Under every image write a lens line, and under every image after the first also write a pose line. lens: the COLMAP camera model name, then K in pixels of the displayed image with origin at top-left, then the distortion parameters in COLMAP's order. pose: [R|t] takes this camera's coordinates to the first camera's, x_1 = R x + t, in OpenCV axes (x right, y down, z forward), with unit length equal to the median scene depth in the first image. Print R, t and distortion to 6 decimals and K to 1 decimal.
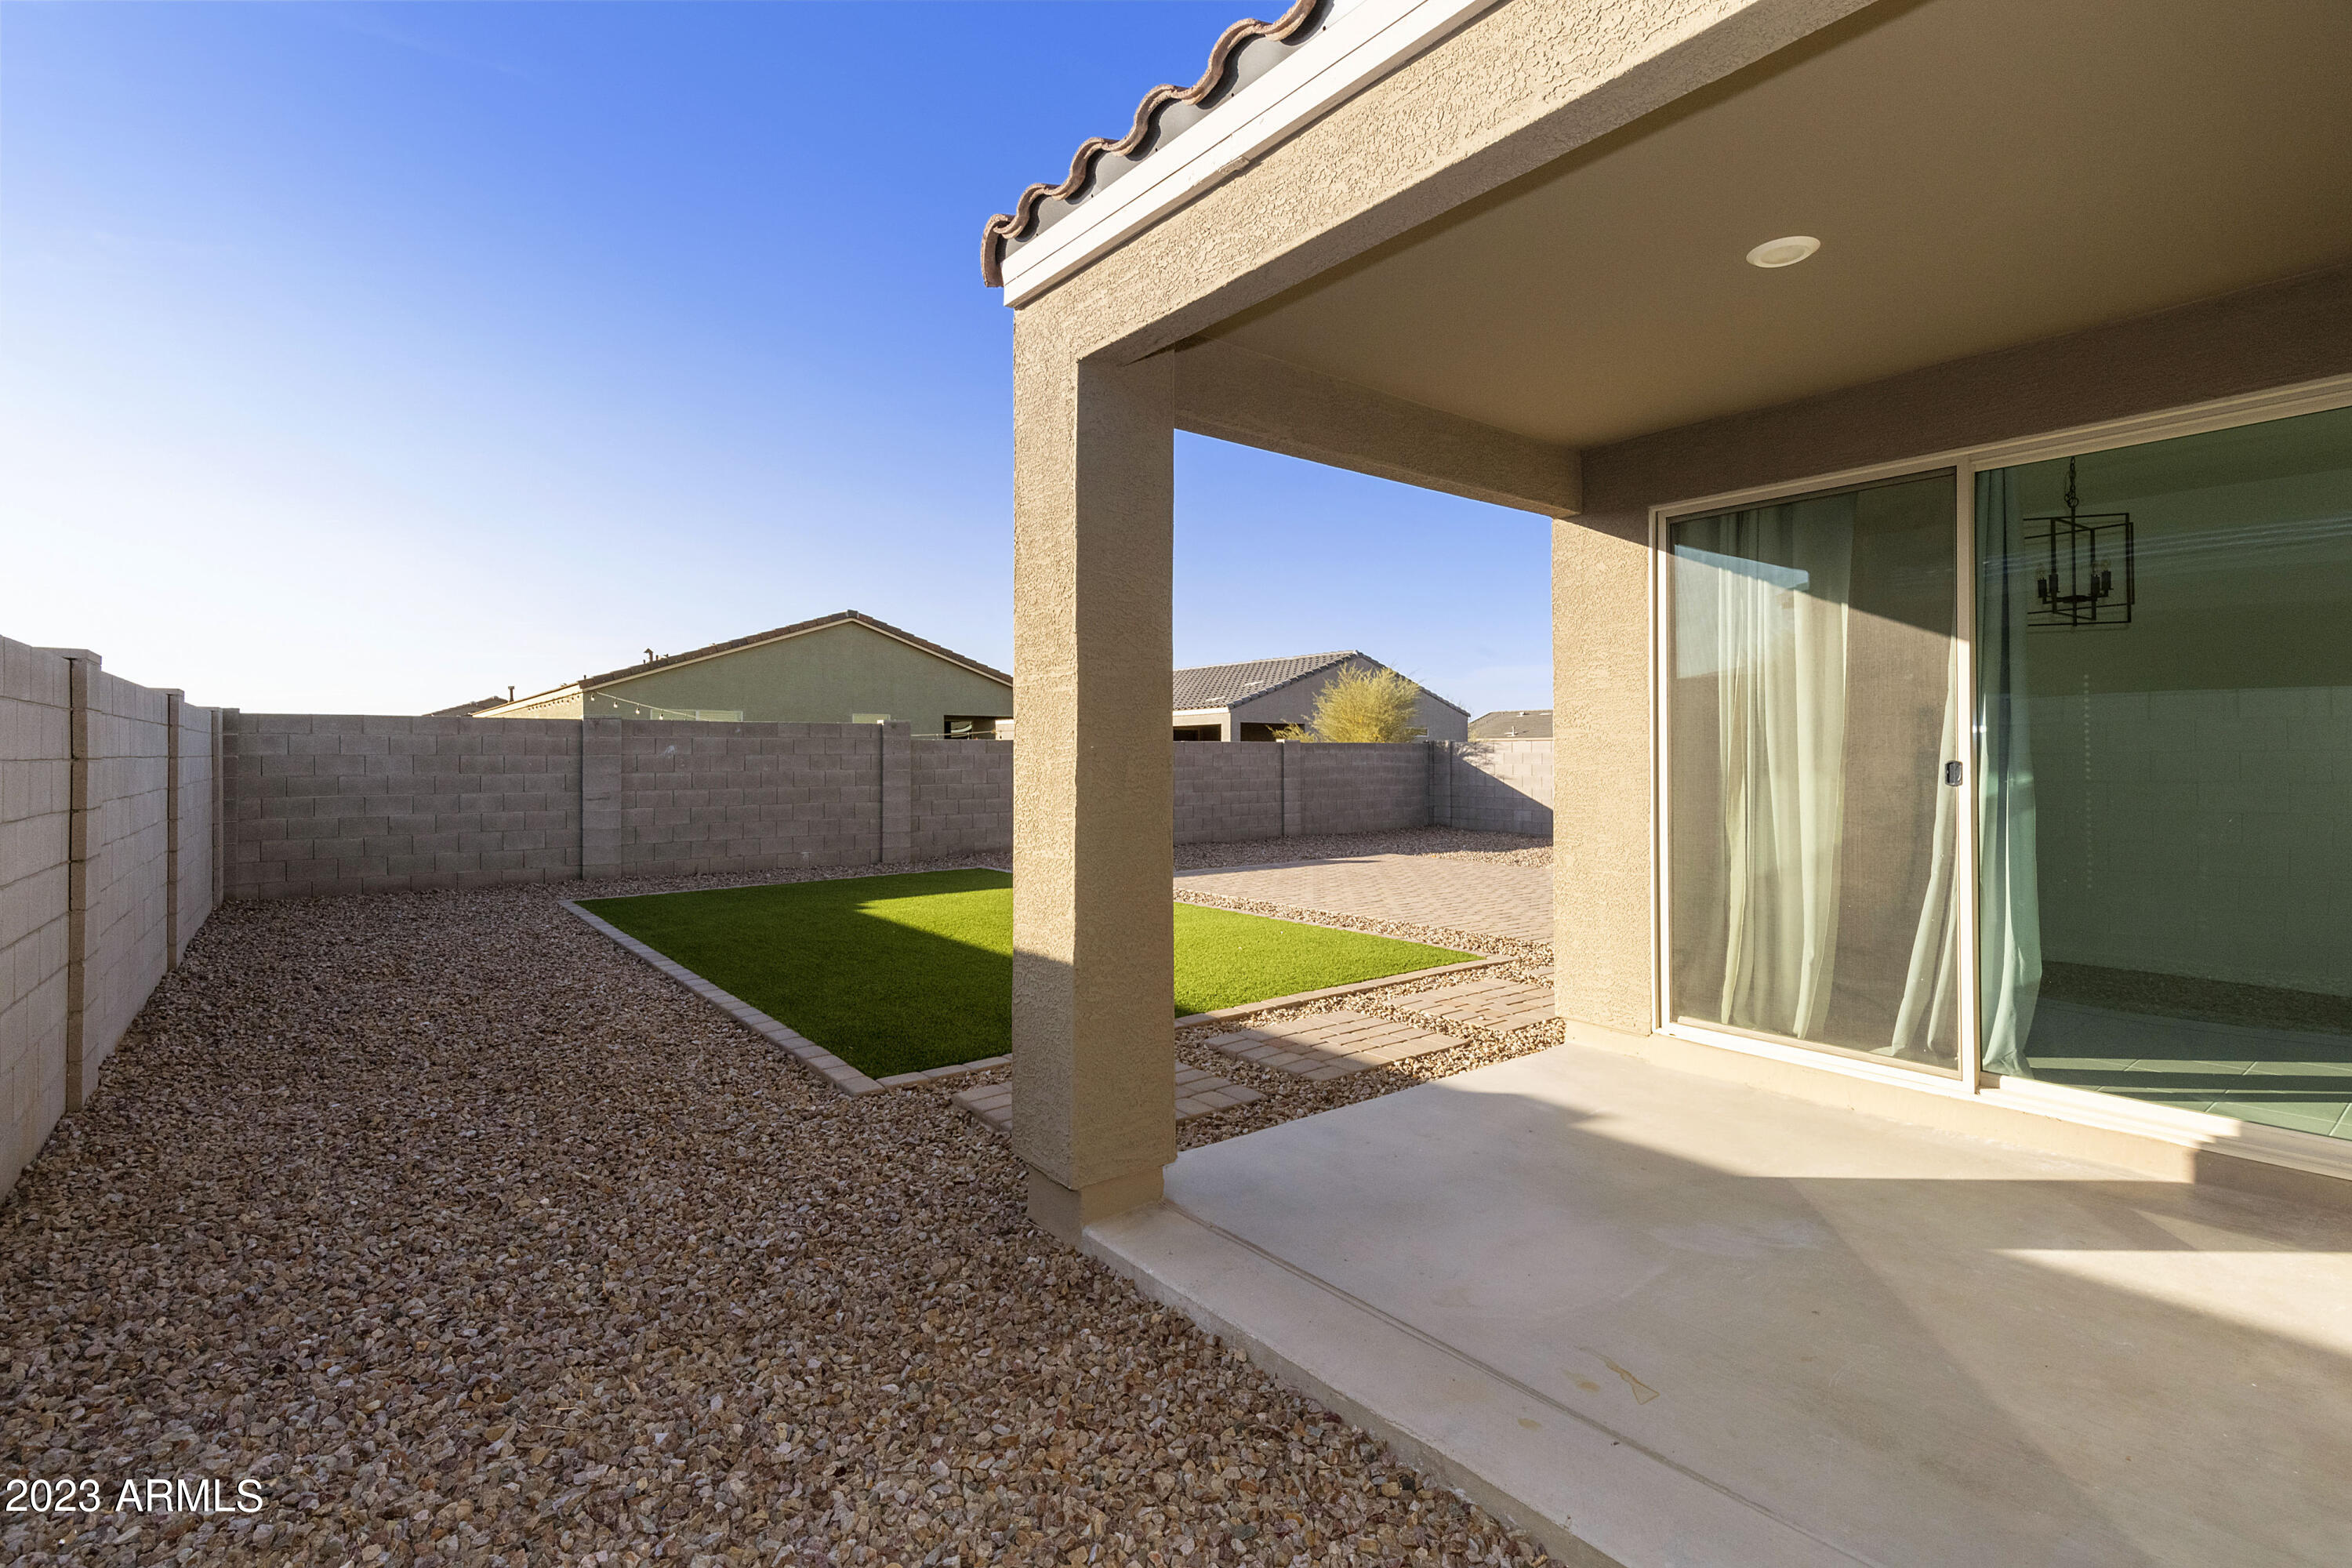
lens RADIAL K [[1070.0, 0, 1175.7], [0, 1070.0, 771.2], [0, 0, 1]] dist [0.012122, 0.000225]
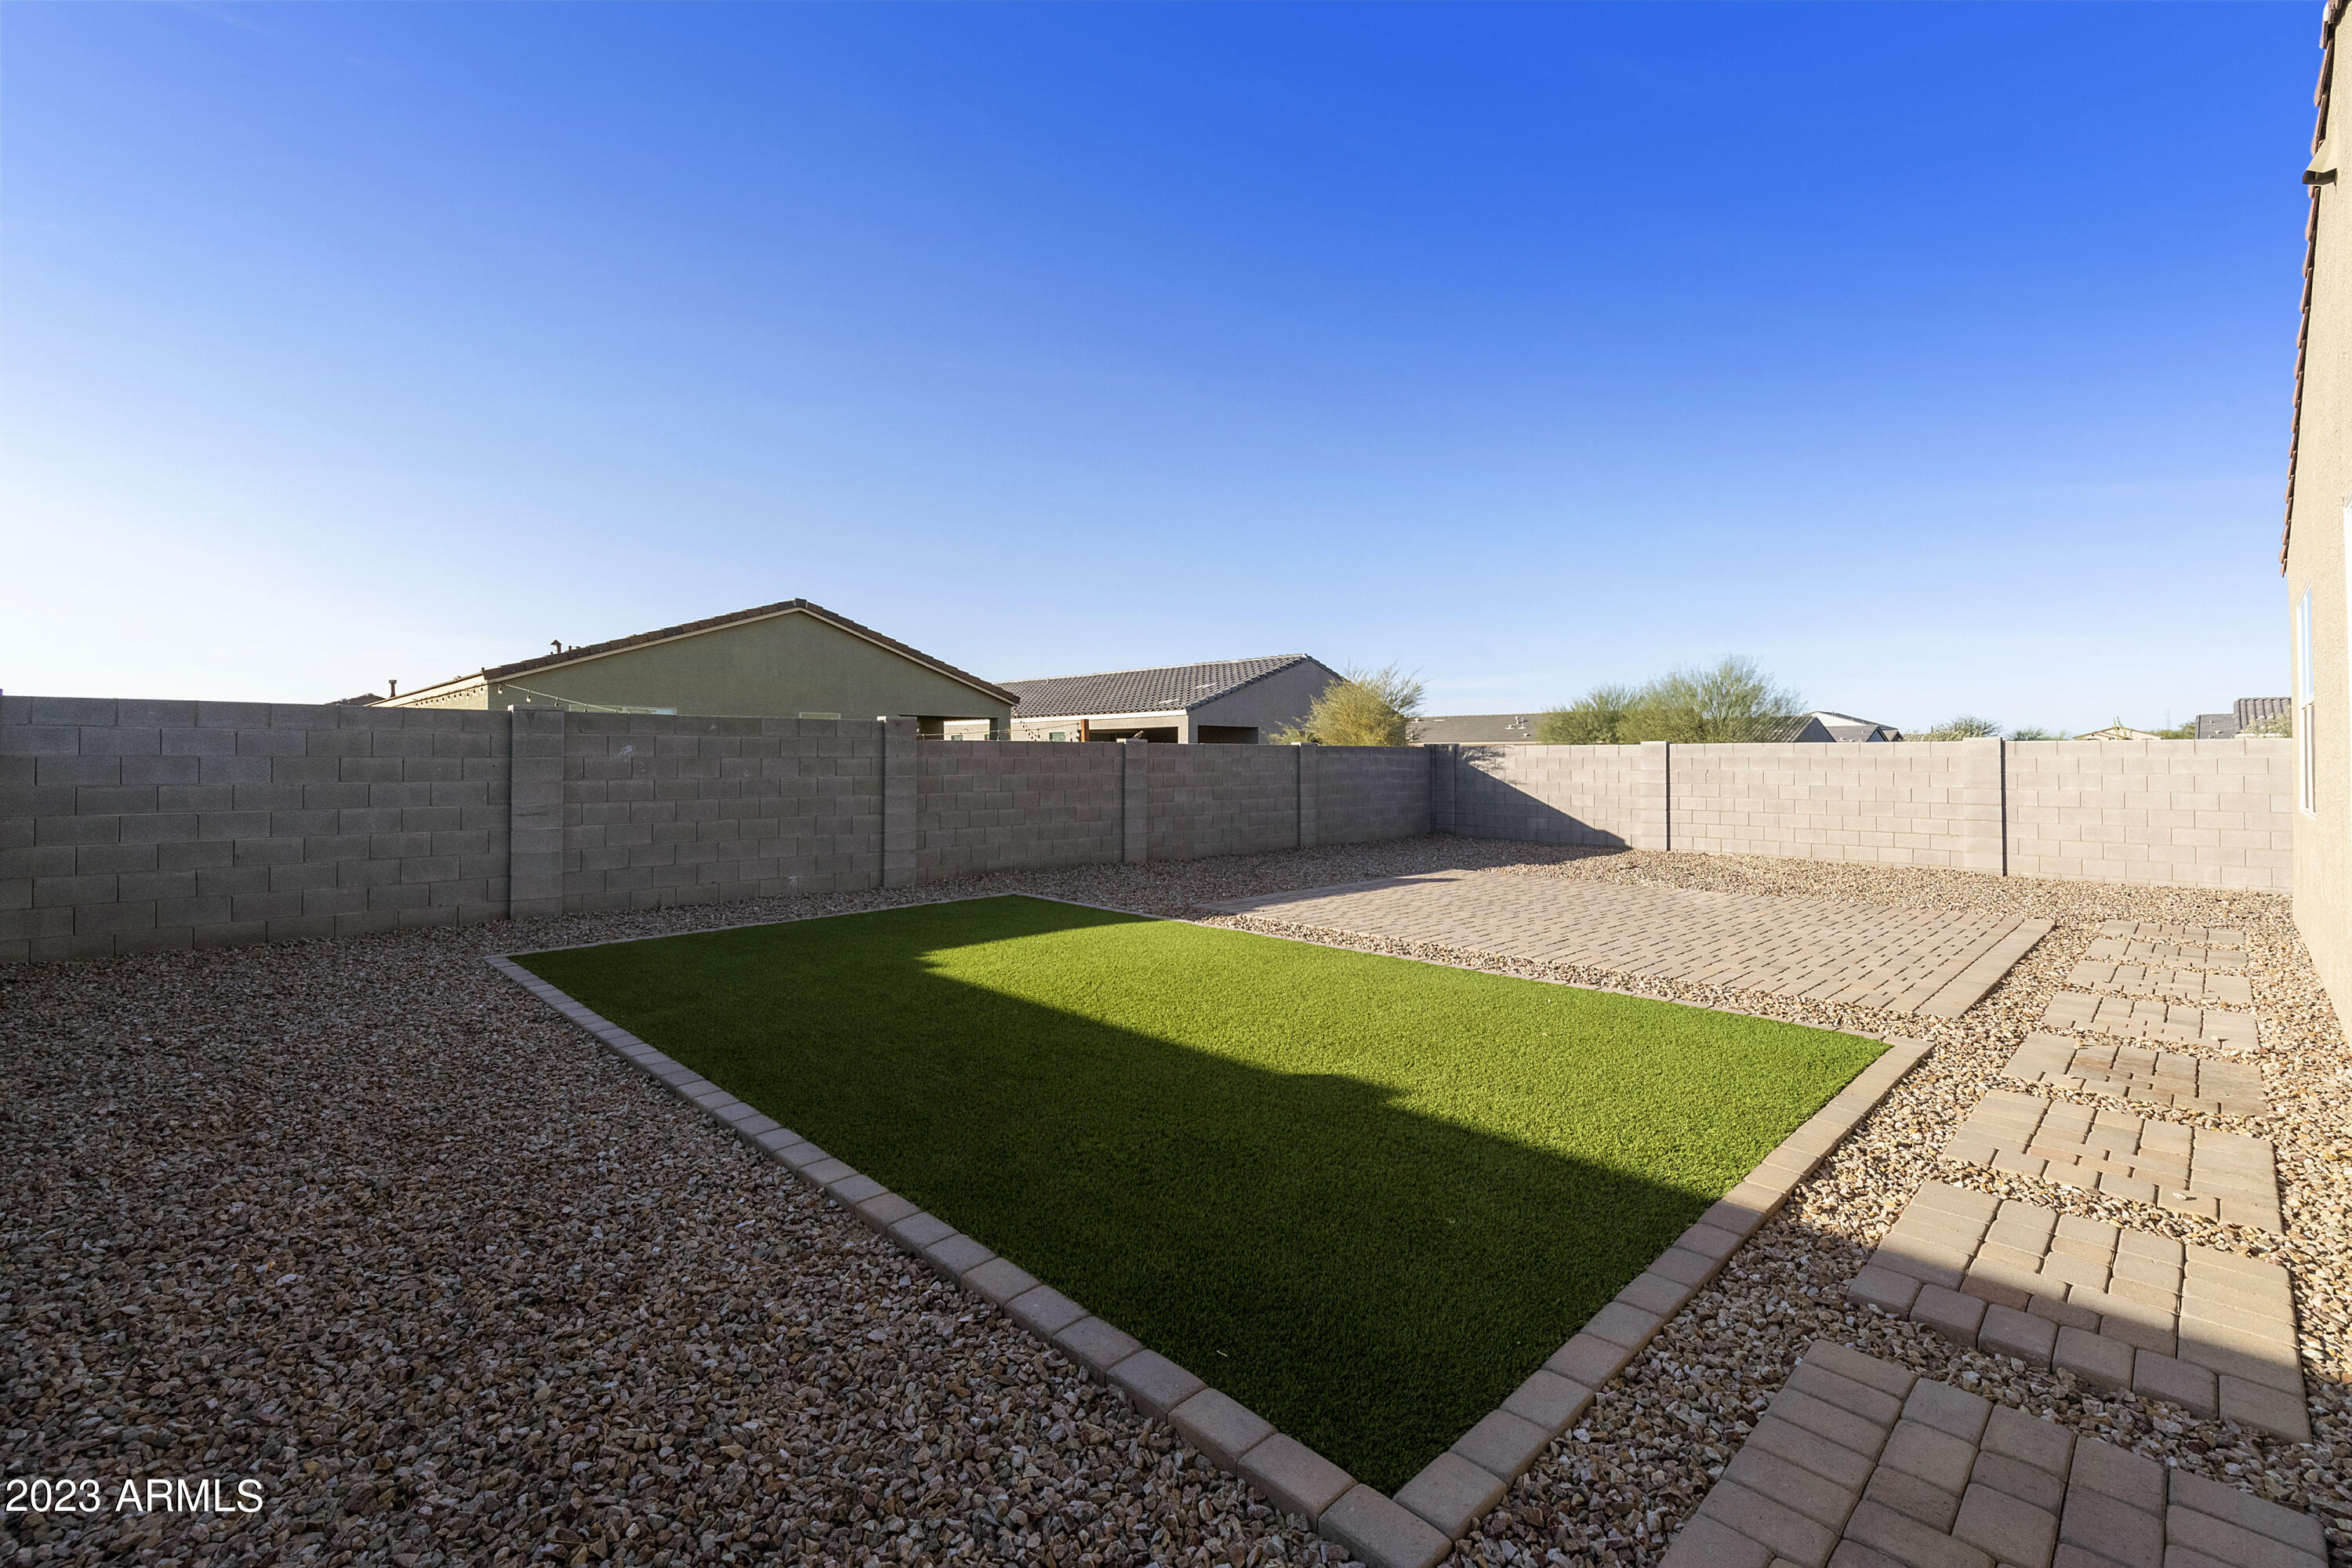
lens RADIAL K [[1013.5, 0, 1183.2], [0, 1013.5, 760.3], [0, 0, 1]] dist [0.001855, -0.000064]
pose [[0.993480, 0.002846, 0.113970, -0.128791], [-0.001382, 0.999915, -0.012926, -0.003287], [-0.113998, 0.012684, 0.993400, 0.183210]]
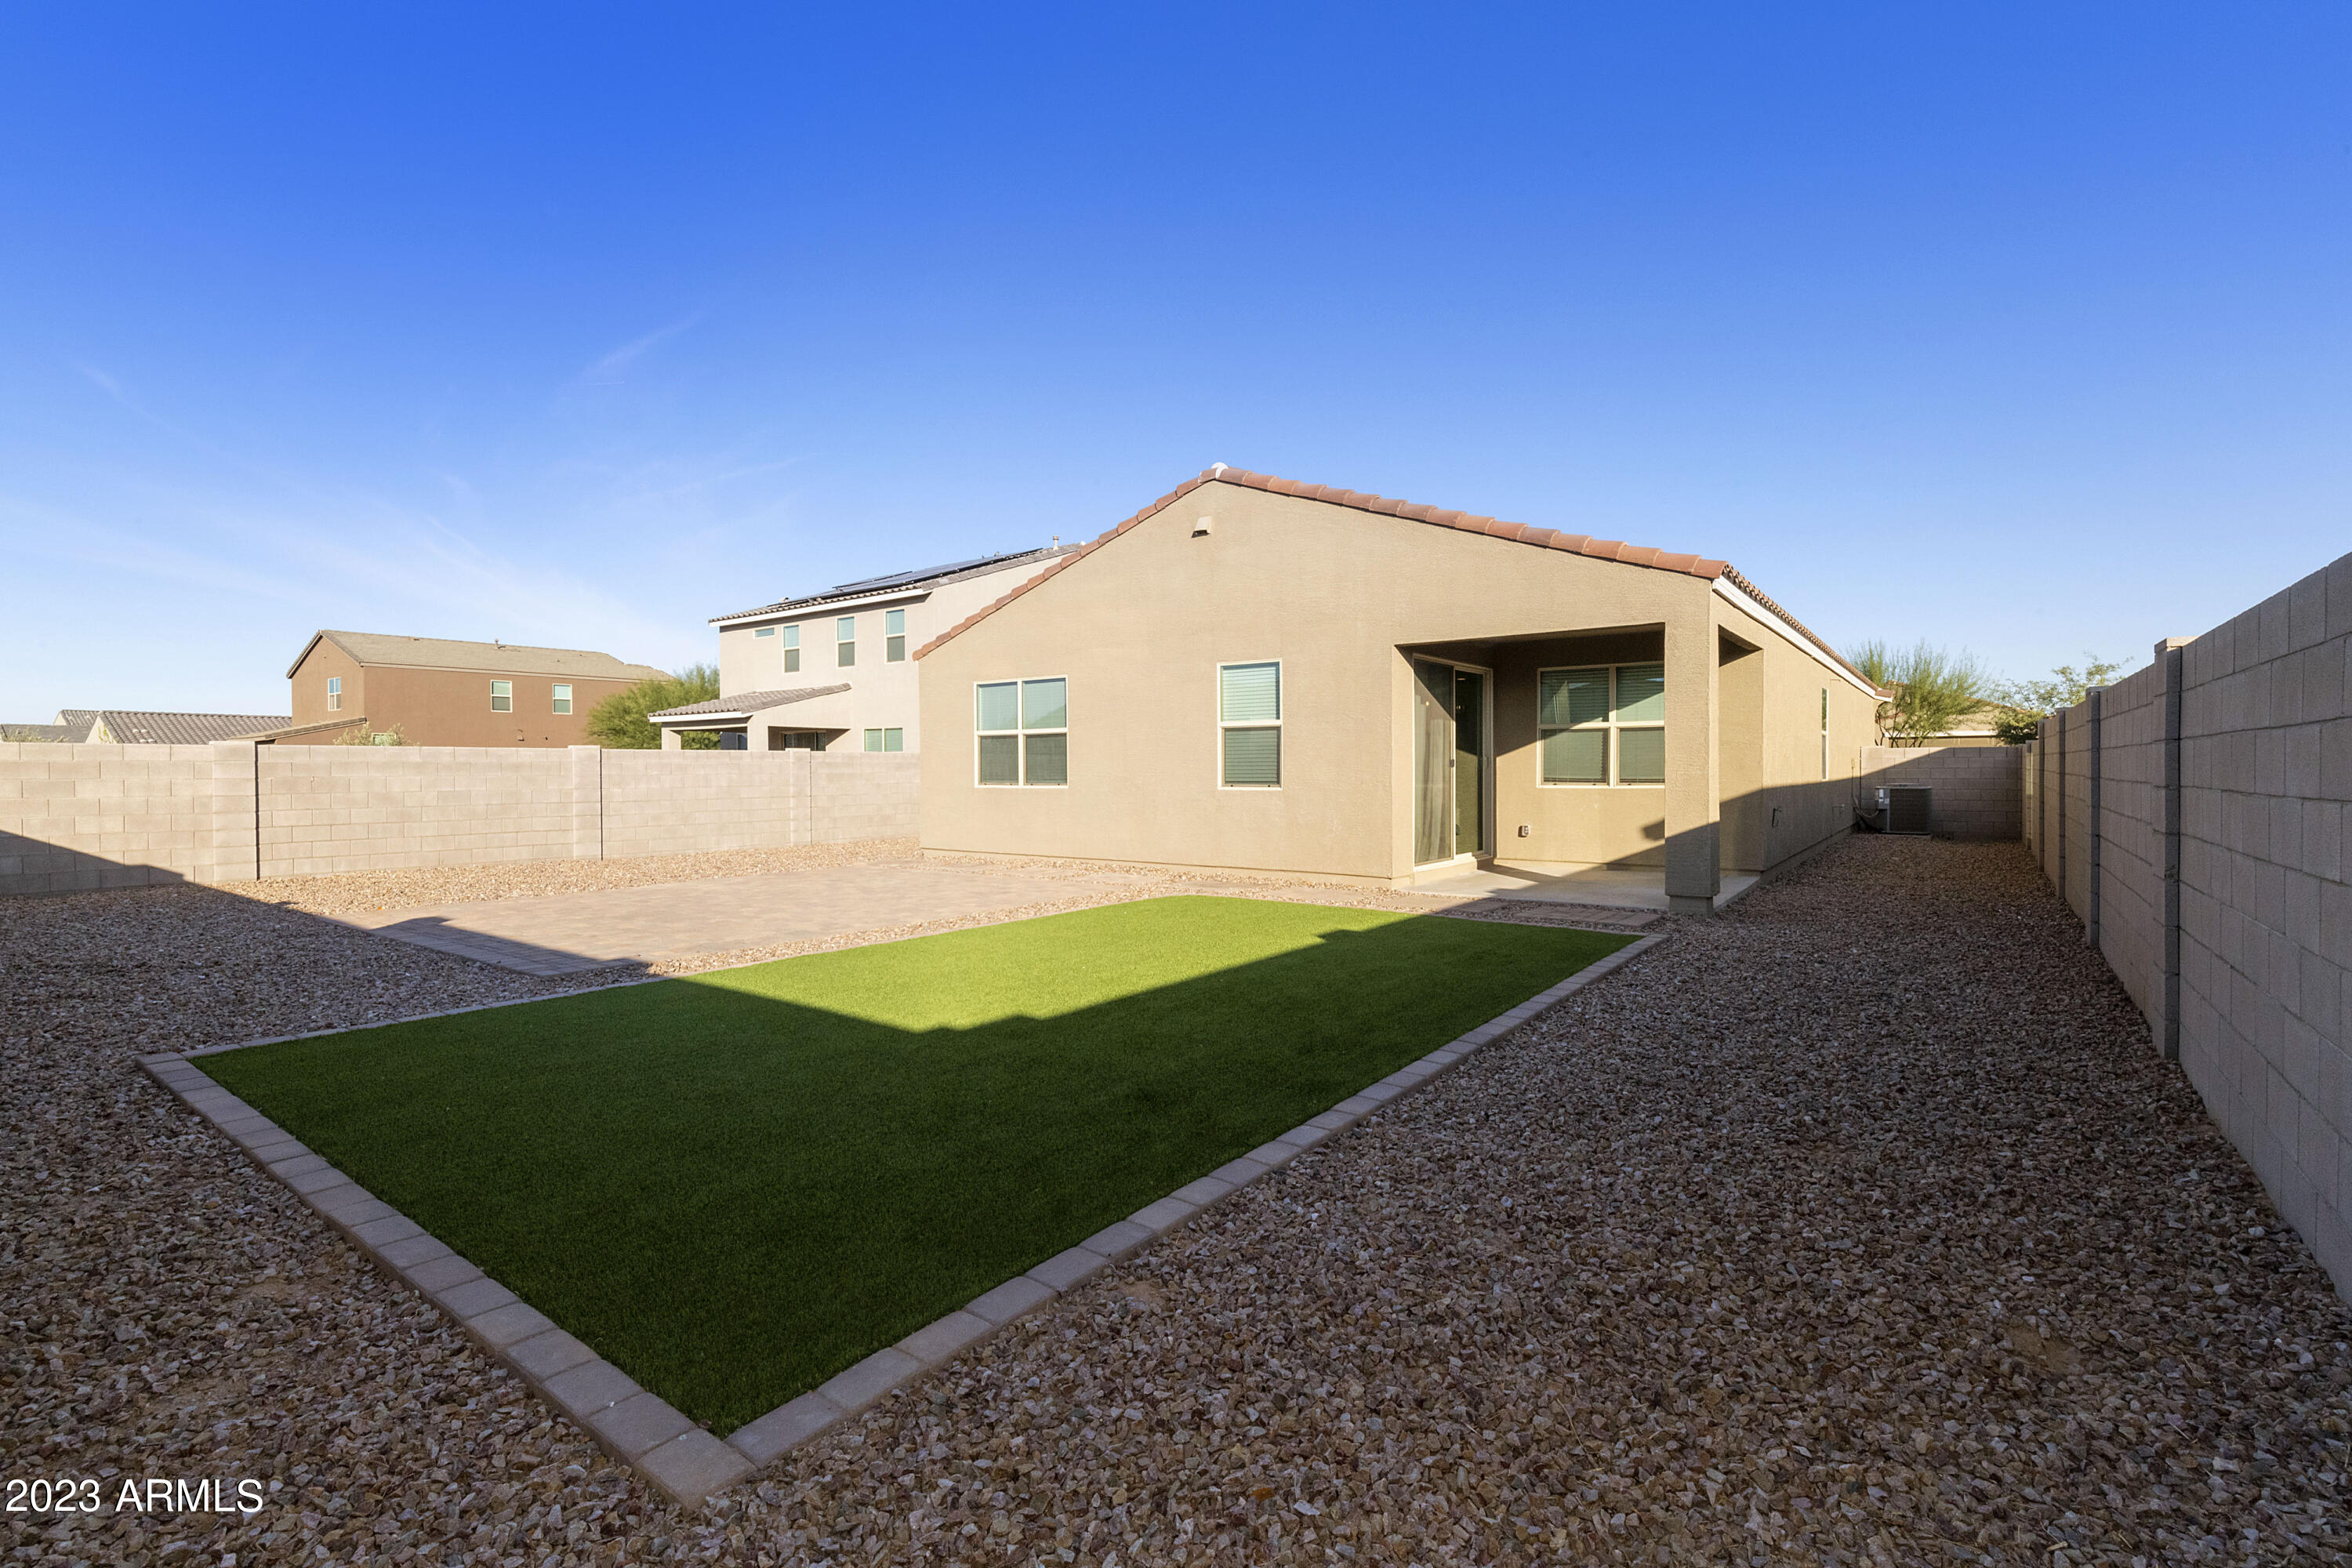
lens RADIAL K [[1070.0, 0, 1179.2], [0, 1070.0, 777.9], [0, 0, 1]] dist [0.012122, 0.000225]
pose [[-0.263152, -0.007009, 0.964729, -0.595258], [0.017027, 0.999784, 0.011908, -0.005123], [-0.964604, 0.019560, -0.262976, 0.709006]]
